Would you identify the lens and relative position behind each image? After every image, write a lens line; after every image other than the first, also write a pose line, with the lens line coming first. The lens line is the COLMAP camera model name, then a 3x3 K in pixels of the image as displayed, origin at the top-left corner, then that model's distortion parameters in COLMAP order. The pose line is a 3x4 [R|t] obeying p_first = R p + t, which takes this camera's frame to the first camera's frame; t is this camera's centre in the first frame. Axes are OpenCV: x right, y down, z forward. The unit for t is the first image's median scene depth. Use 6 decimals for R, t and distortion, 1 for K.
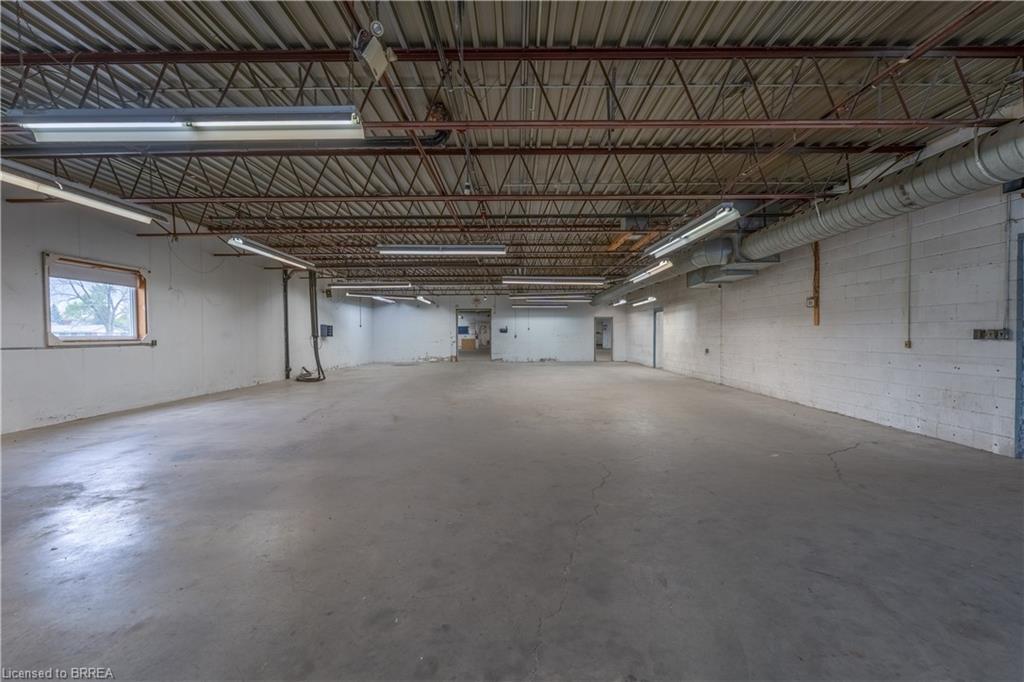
lens RADIAL K [[407.9, 0, 512.0], [0, 407.9, 341.0], [0, 0, 1]] dist [0.000542, -0.000063]
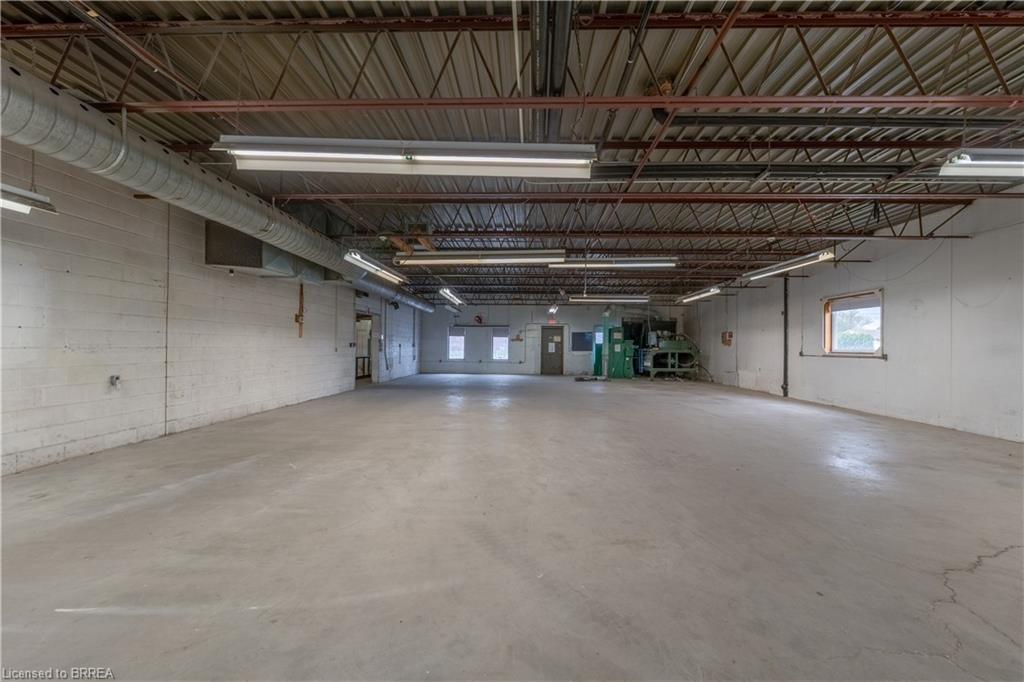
lens RADIAL K [[407.9, 0, 512.0], [0, 407.9, 341.0], [0, 0, 1]] dist [0.000542, -0.000063]
pose [[-0.999802, -0.007563, 0.018402, 0.061357], [-0.007453, 0.999954, 0.006088, -0.033289], [-0.018447, 0.005949, -0.999812, 1.972788]]
